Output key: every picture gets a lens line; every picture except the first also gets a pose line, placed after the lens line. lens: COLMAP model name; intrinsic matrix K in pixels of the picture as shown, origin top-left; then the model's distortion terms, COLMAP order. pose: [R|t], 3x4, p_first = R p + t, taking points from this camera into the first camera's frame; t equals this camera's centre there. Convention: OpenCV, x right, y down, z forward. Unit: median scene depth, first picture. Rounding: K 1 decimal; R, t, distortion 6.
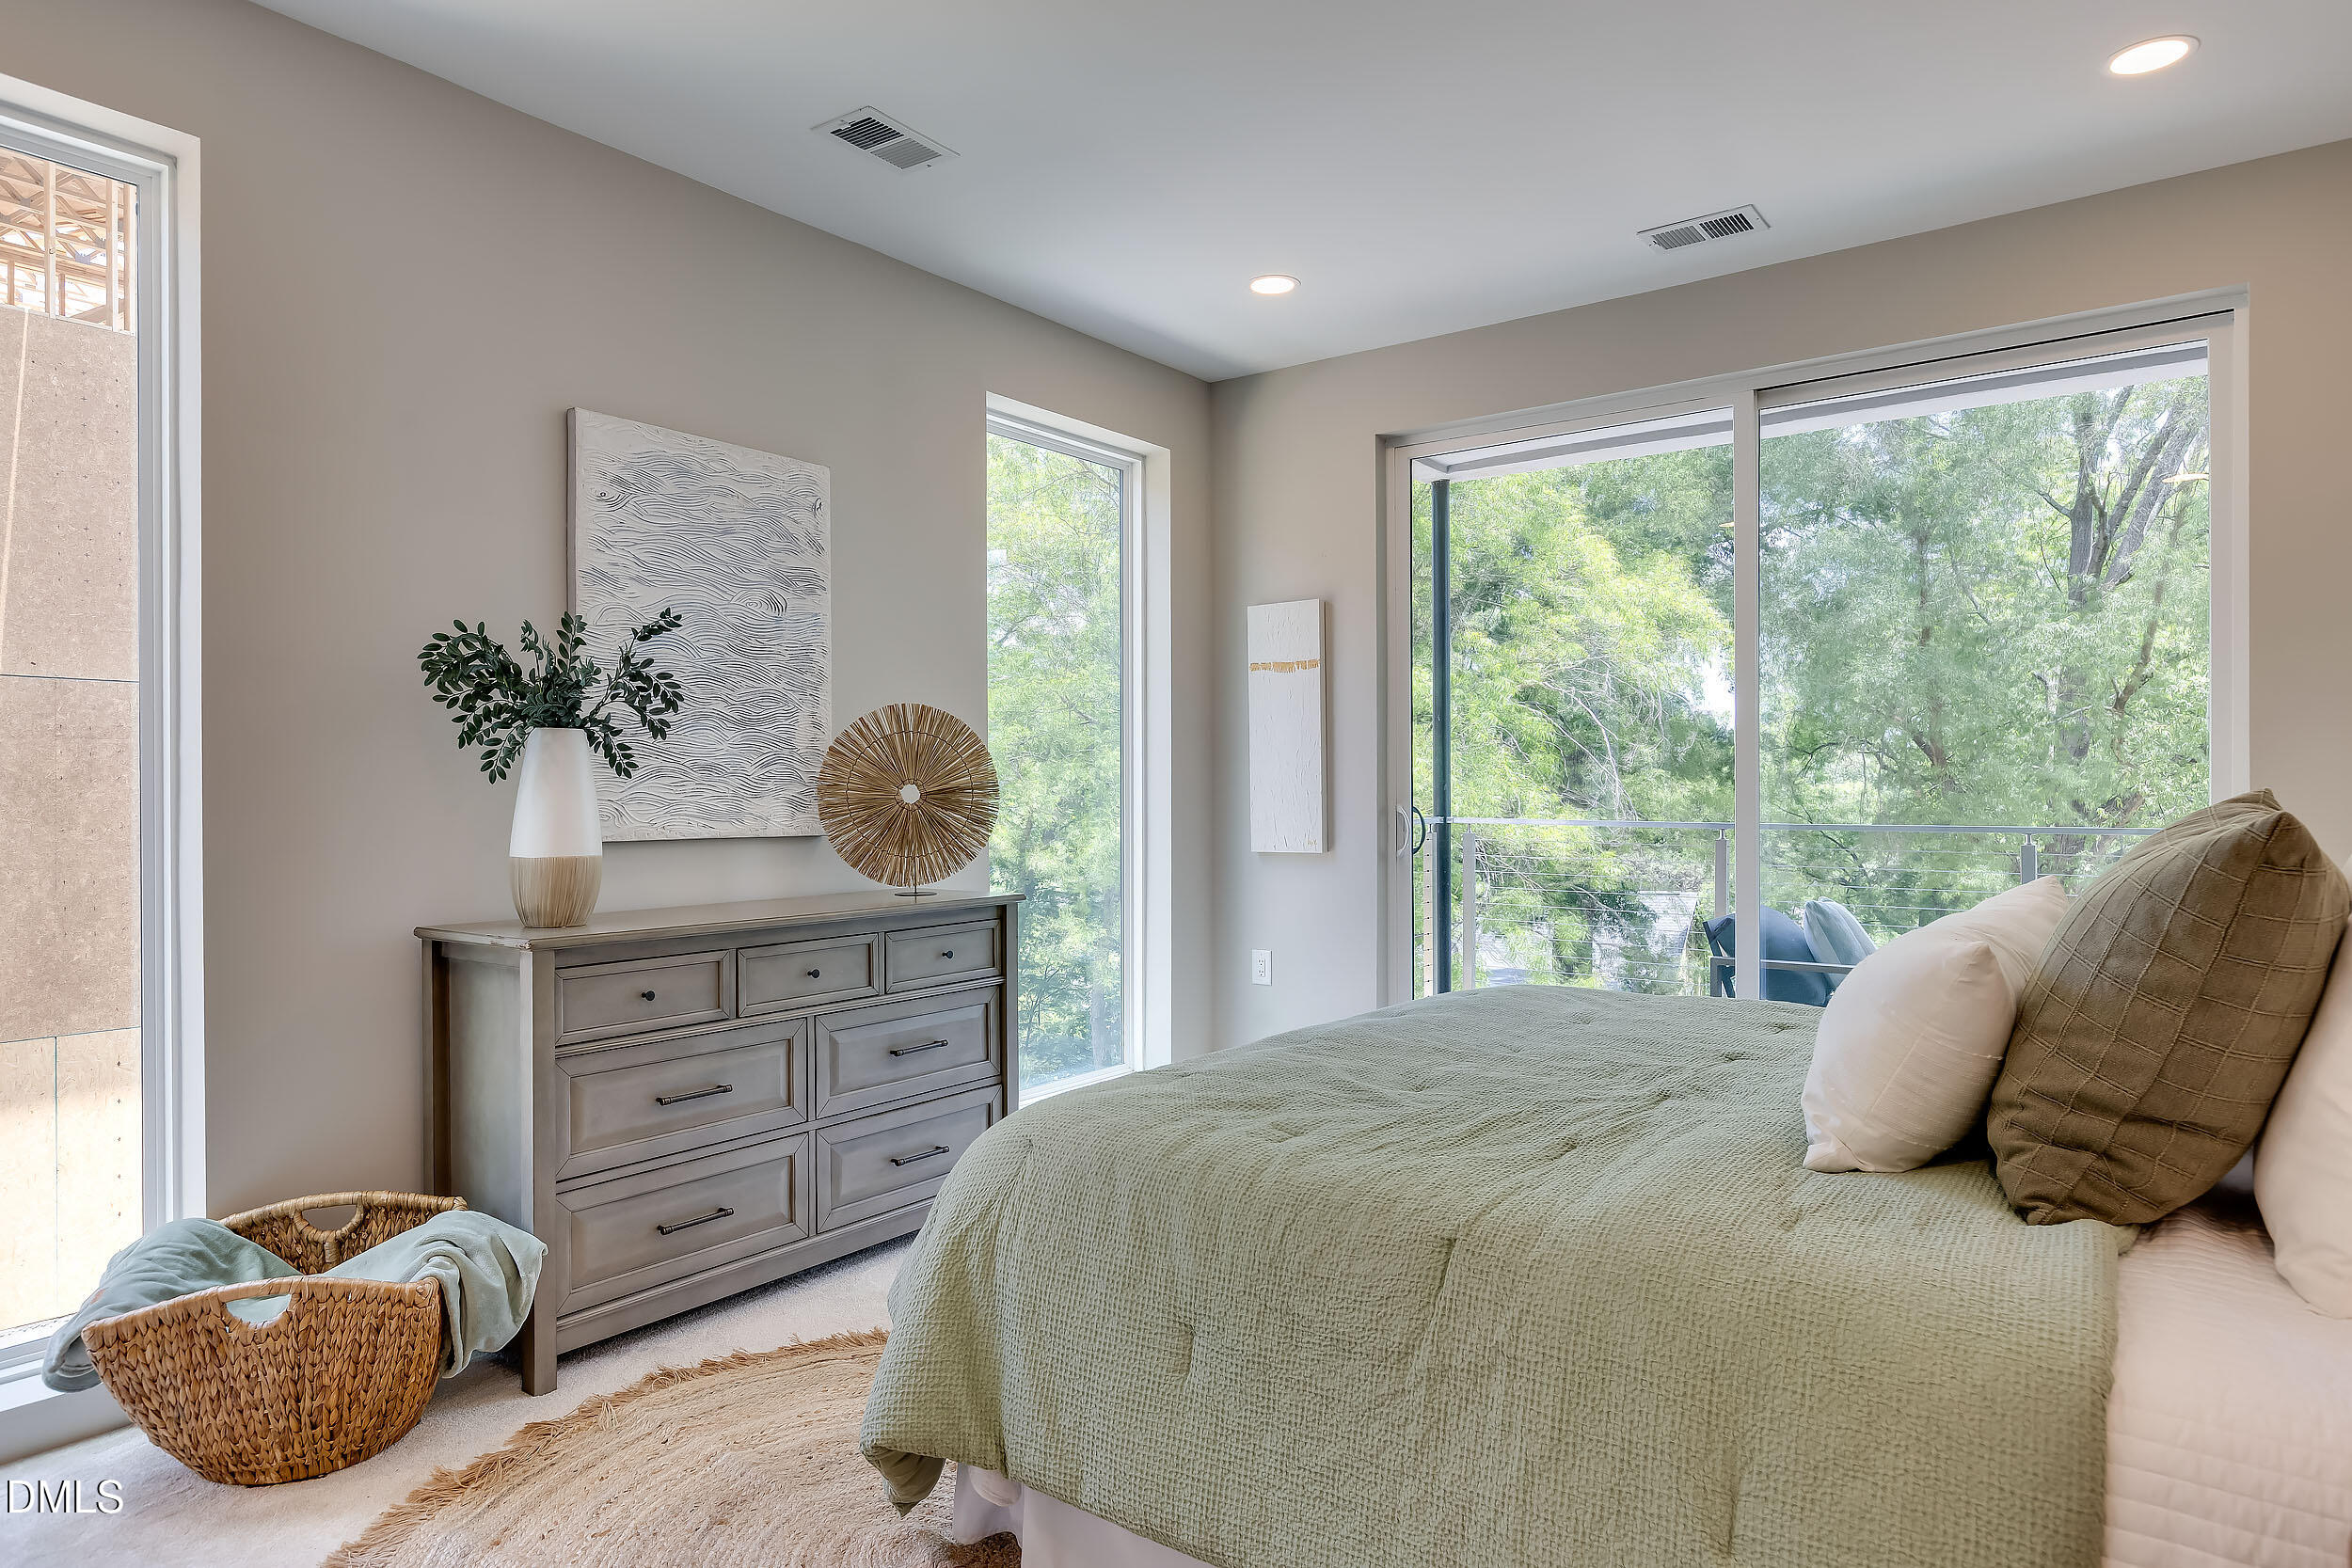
lens RADIAL K [[1338.2, 0, 1174.2], [0, 1338.2, 792.1], [0, 0, 1]] dist [0.001500, -0.005593]
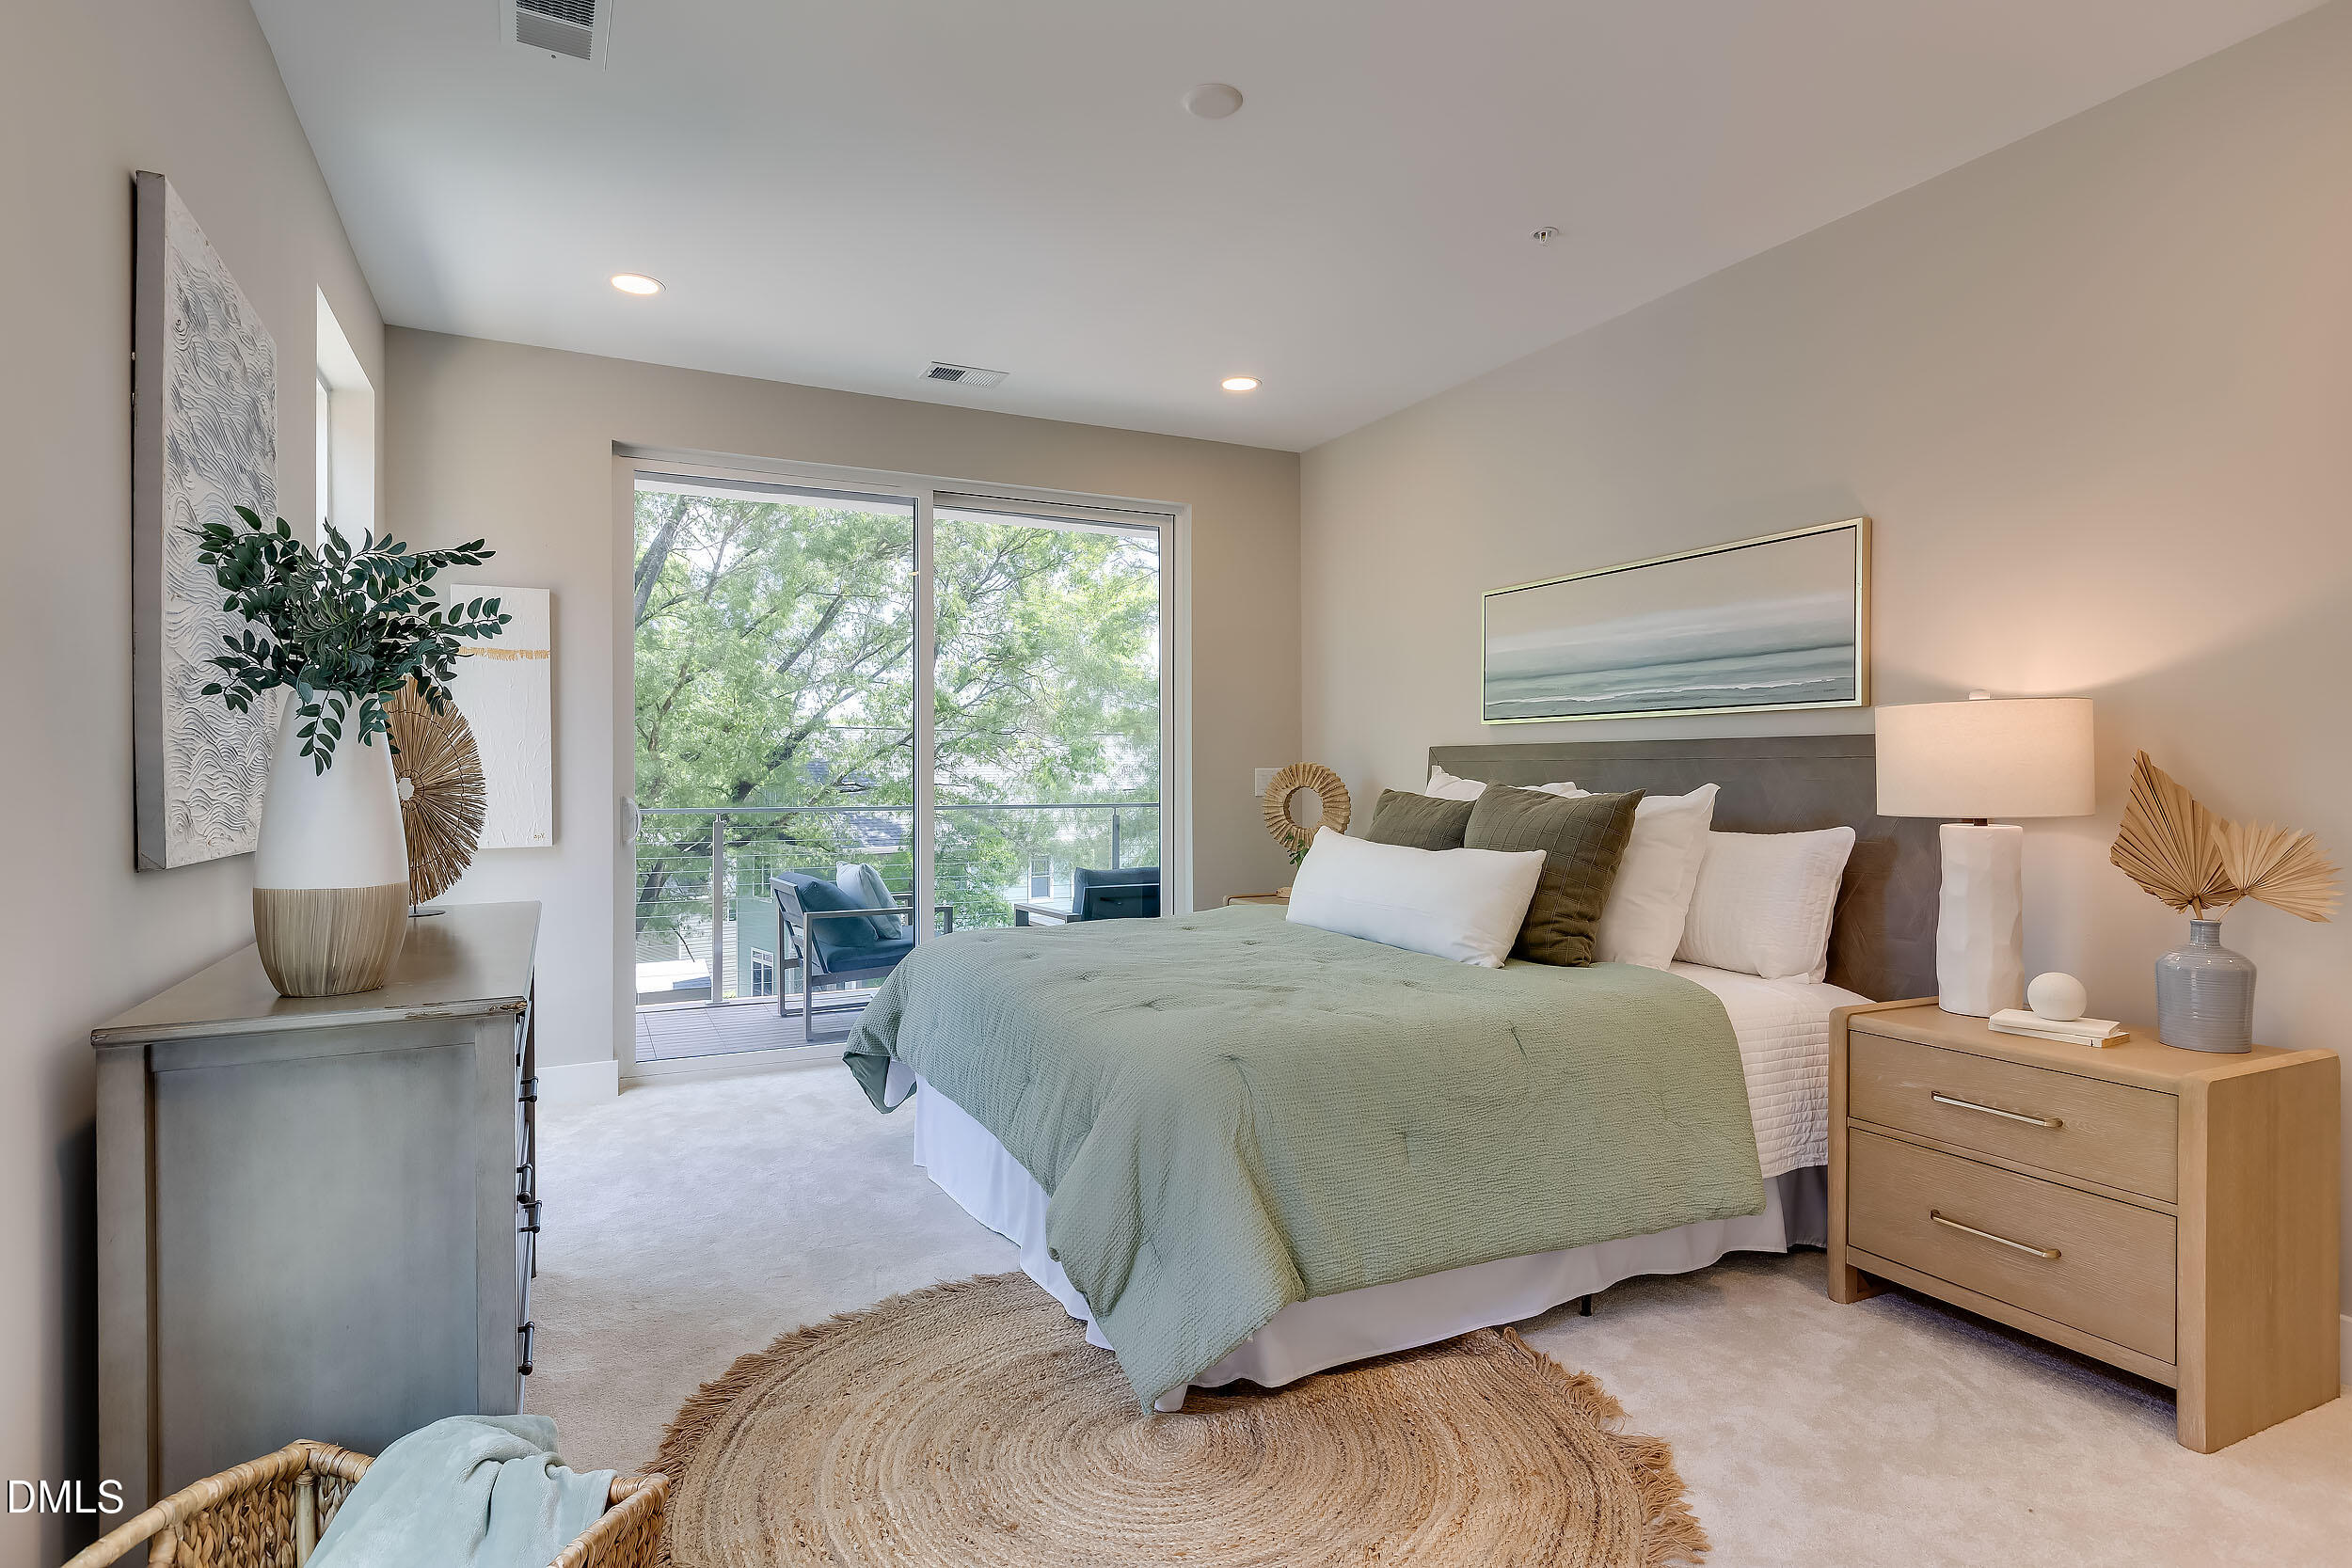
lens RADIAL K [[1122.4, 0, 1173.9], [0, 1122.4, 777.2], [0, 0, 1]] dist [0.000305, -0.002644]
pose [[0.477151, 0.000548, 0.878821, -0.550873], [0.003640, 0.999990, -0.002600, -0.002283], [-0.878814, 0.004440, 0.477145, 0.274100]]
